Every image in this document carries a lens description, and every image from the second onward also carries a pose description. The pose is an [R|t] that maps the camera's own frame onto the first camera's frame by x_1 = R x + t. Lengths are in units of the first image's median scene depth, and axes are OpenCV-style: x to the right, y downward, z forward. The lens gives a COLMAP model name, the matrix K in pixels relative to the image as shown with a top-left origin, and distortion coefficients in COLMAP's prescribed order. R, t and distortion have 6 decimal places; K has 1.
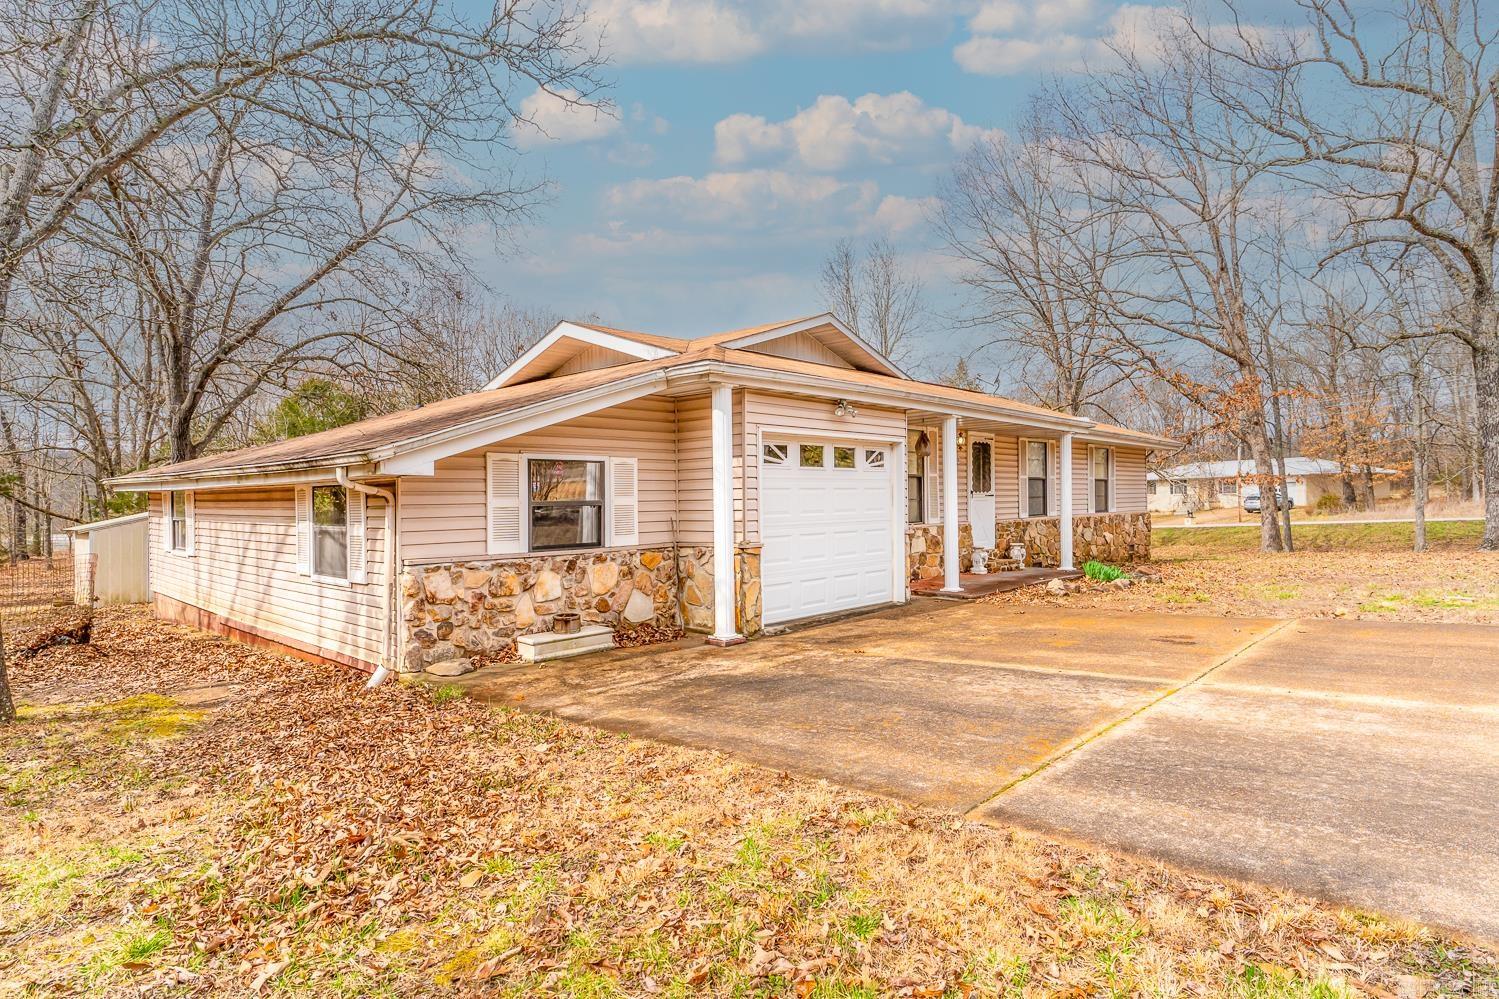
lens RADIAL K [[812.4, 0, 749.5], [0, 812.4, 499.5], [0, 0, 1]] dist [0.000154, -0.000007]
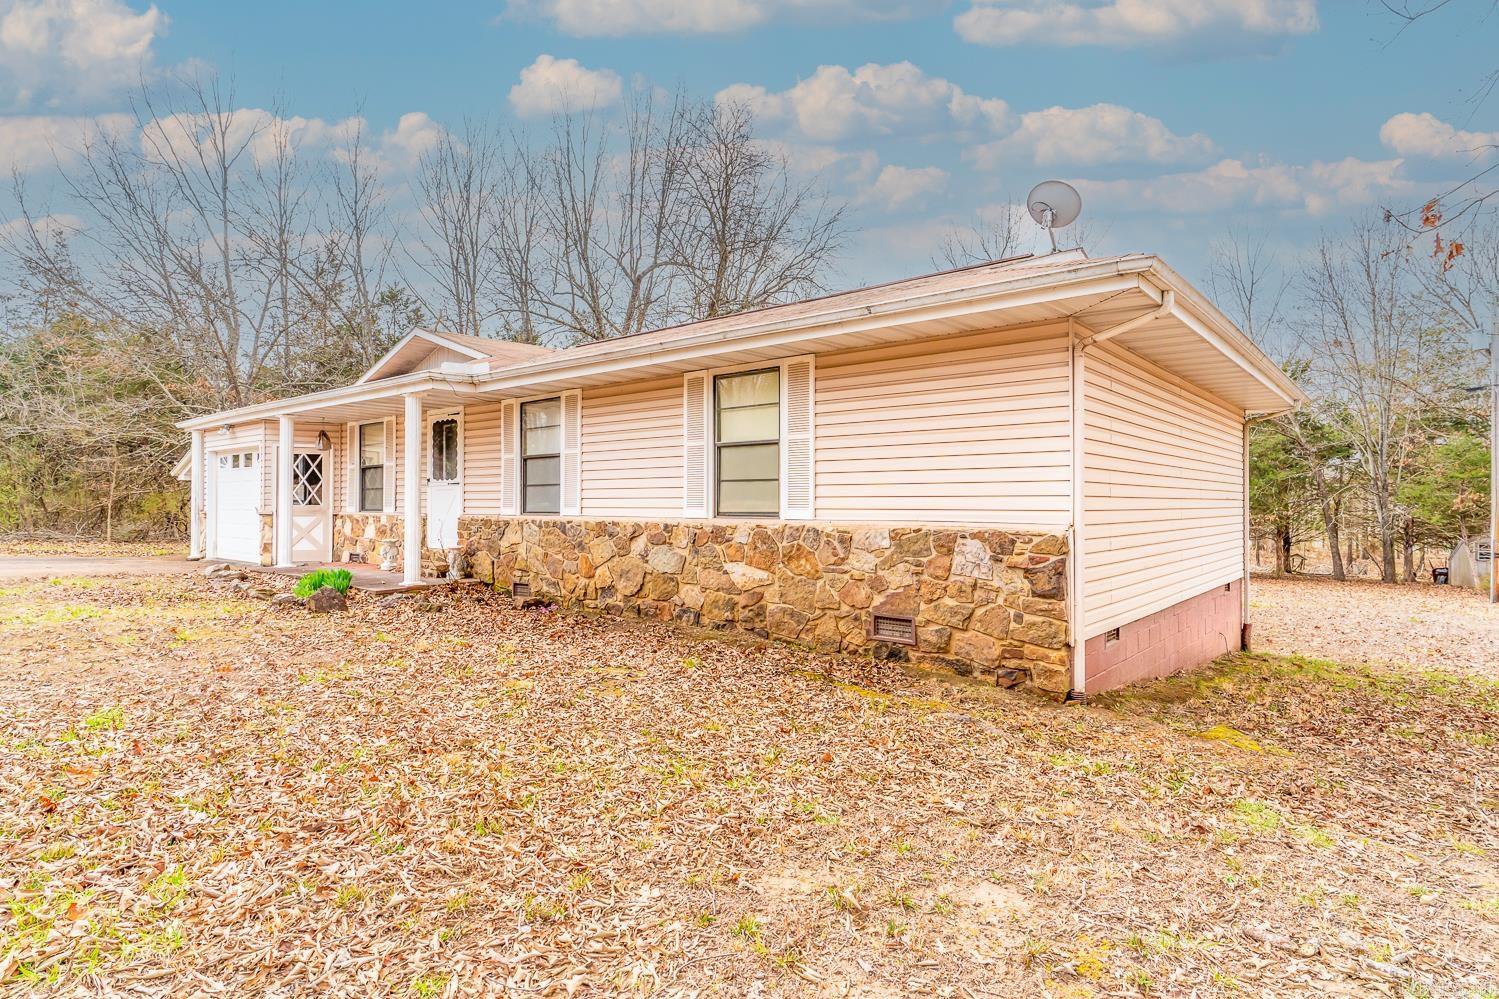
lens RADIAL K [[812.4, 0, 749.5], [0, 812.4, 499.5], [0, 0, 1]] dist [0.000154, -0.000007]
pose [[0.057061, 0.008218, -0.998337, 1.156000], [-0.005491, 0.999954, 0.007918, 0.002748], [0.998356, 0.005030, 0.057104, 1.287102]]
